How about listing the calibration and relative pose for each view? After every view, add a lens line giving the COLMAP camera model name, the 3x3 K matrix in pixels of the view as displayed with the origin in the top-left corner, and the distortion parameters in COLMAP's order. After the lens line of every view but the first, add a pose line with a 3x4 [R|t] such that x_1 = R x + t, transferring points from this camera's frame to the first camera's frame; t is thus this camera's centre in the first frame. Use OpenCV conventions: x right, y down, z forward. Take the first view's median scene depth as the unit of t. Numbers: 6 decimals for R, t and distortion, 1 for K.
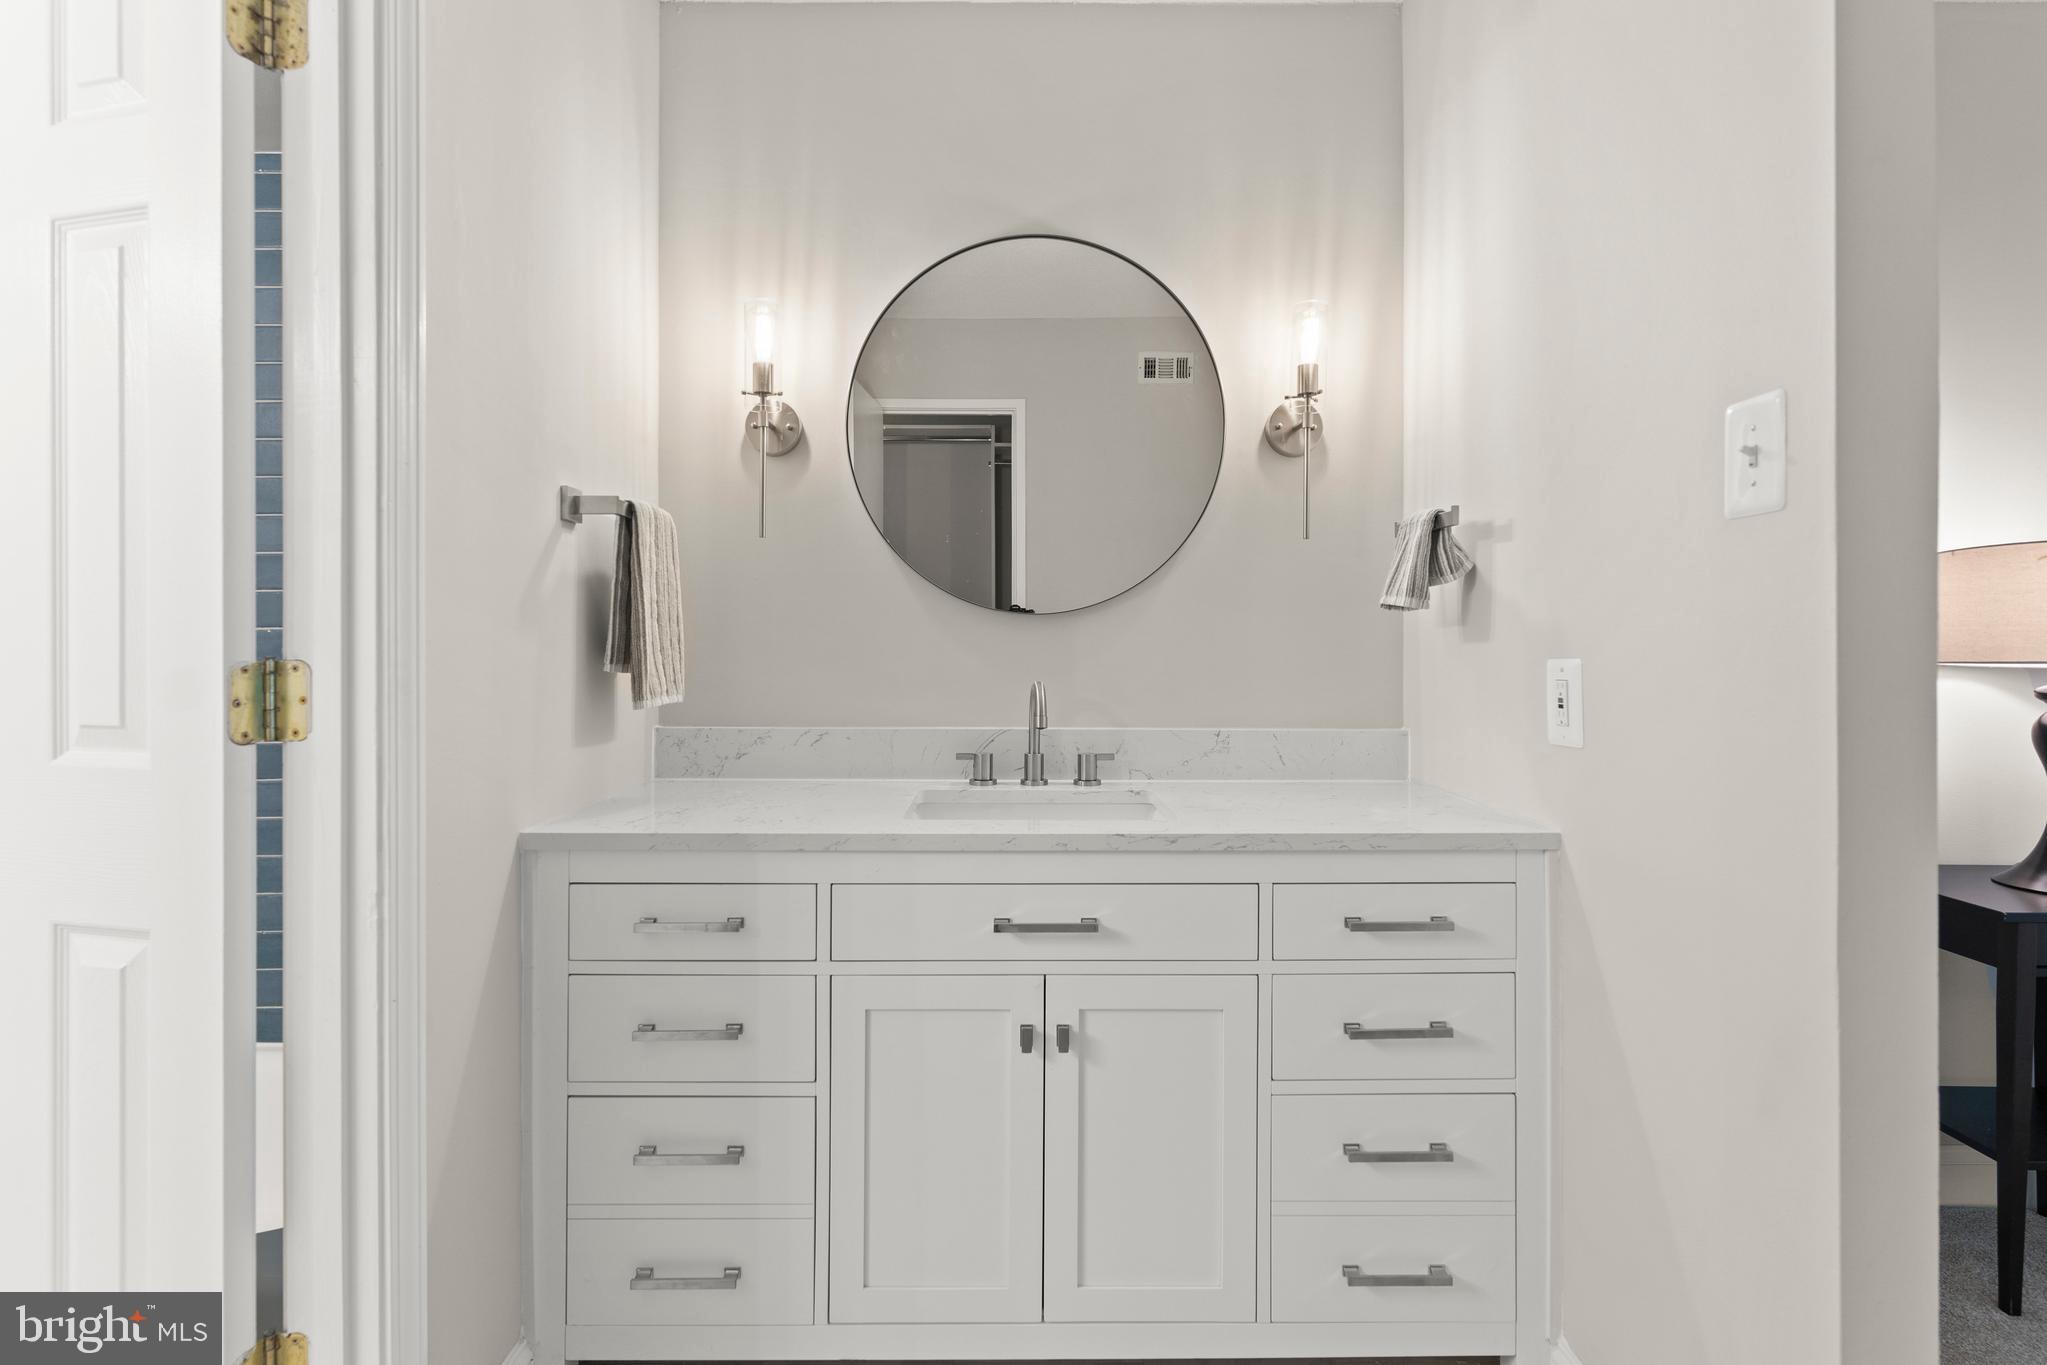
lens RADIAL K [[988.5, 0, 1023.2], [0, 988.5, 634.9], [0, 0, 1]] dist [-0.001287, 0.000092]
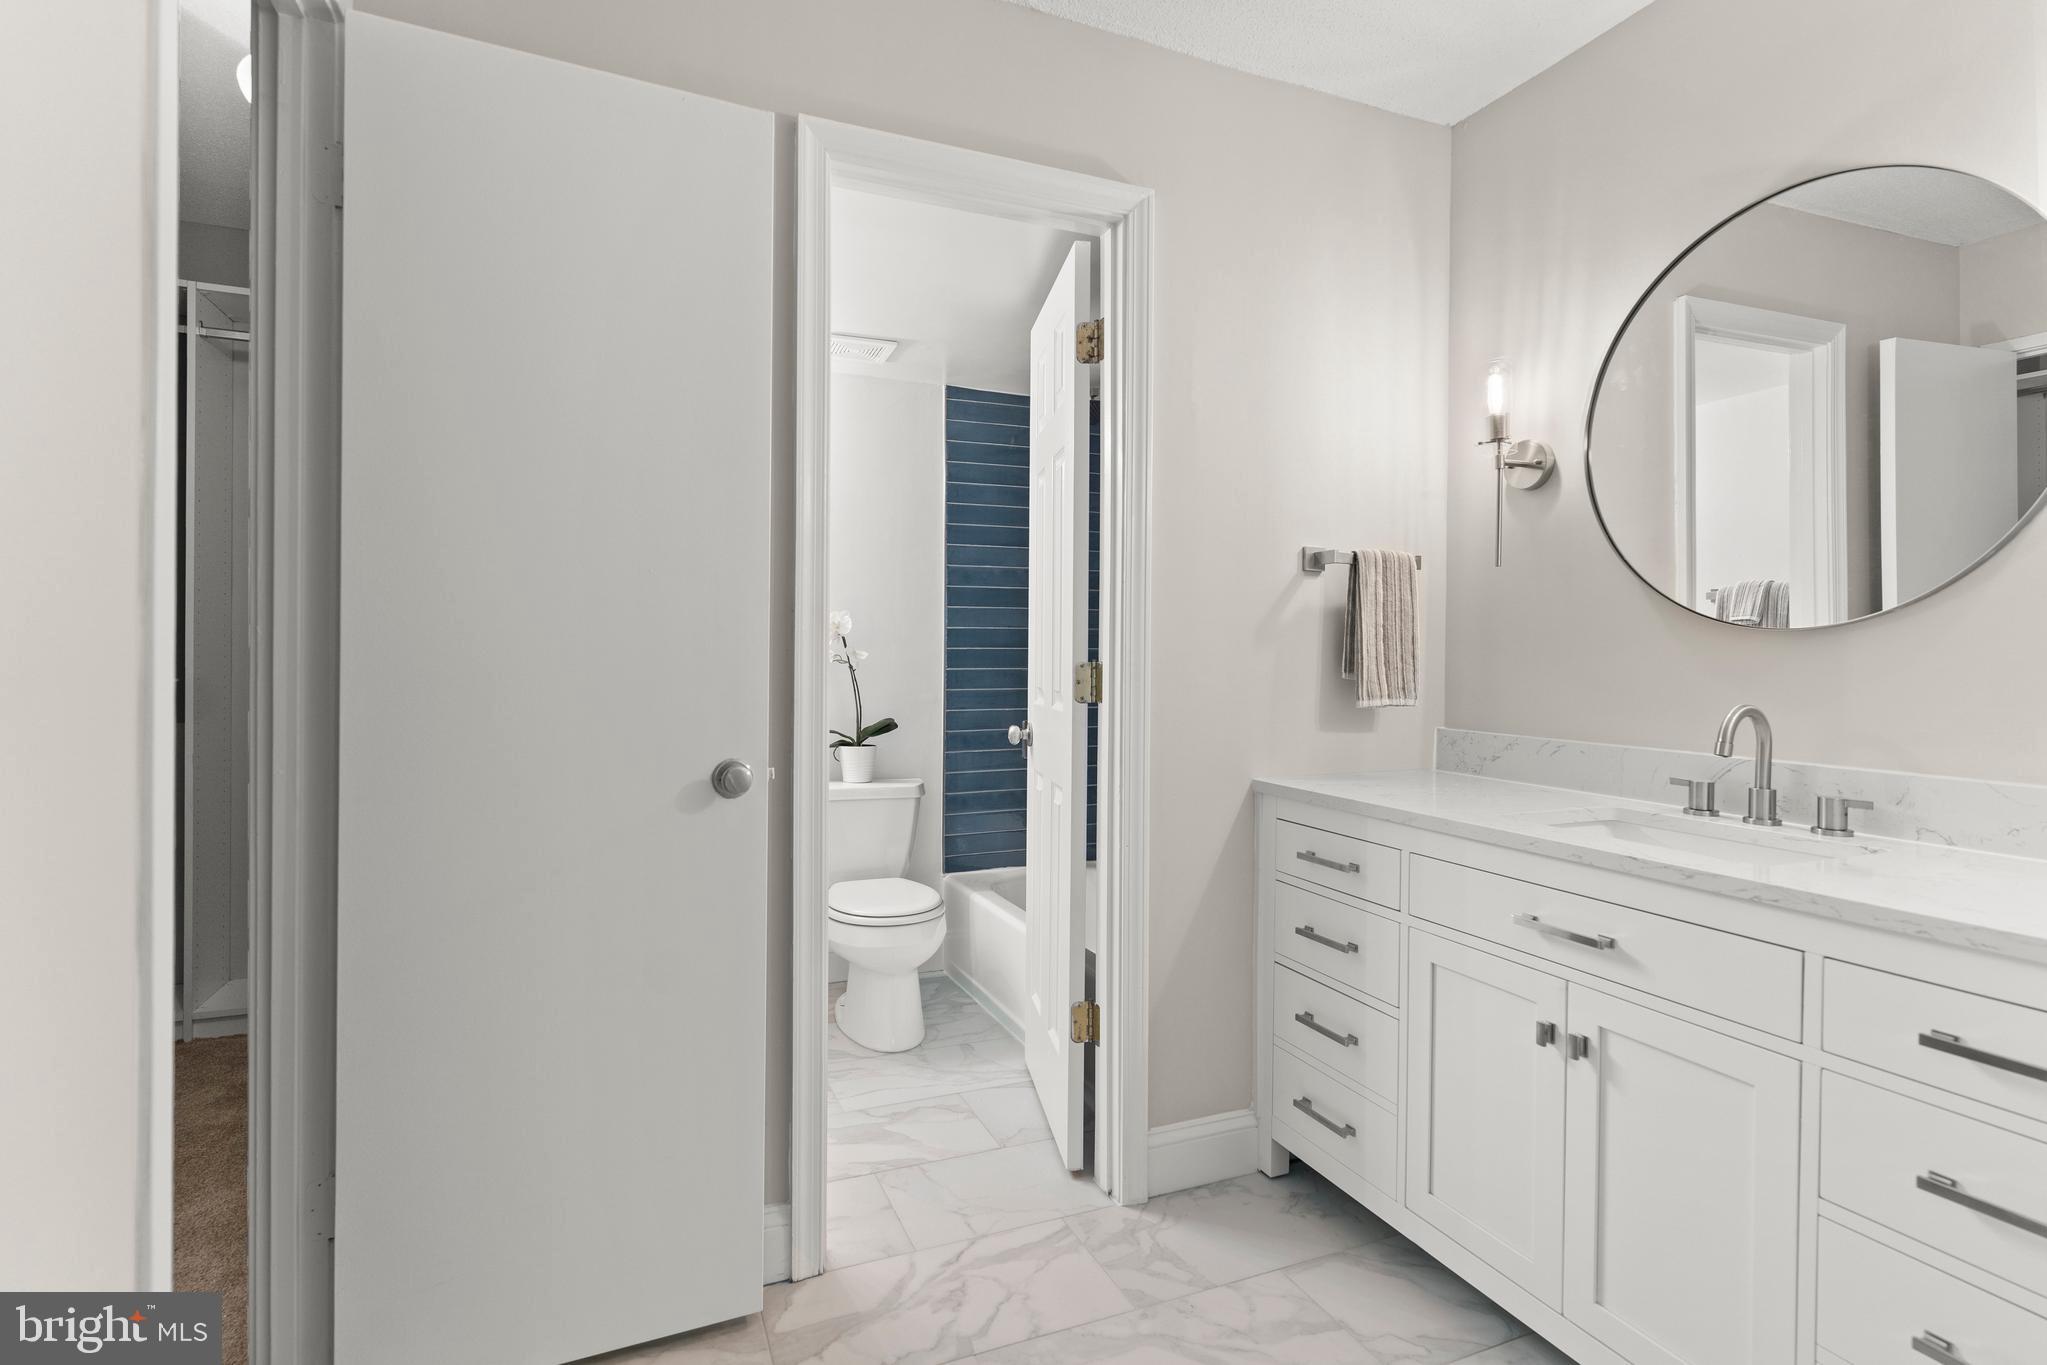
lens RADIAL K [[980.7, 0, 1015.1], [0, 980.7, 661.0], [0, 0, 1]] dist [0.001995, 0.000642]
pose [[0.380623, 0.010035, -0.924676, 0.665971], [-0.007990, 0.999939, 0.007563, 0.006762], [0.924696, 0.004510, 0.380681, 0.067644]]
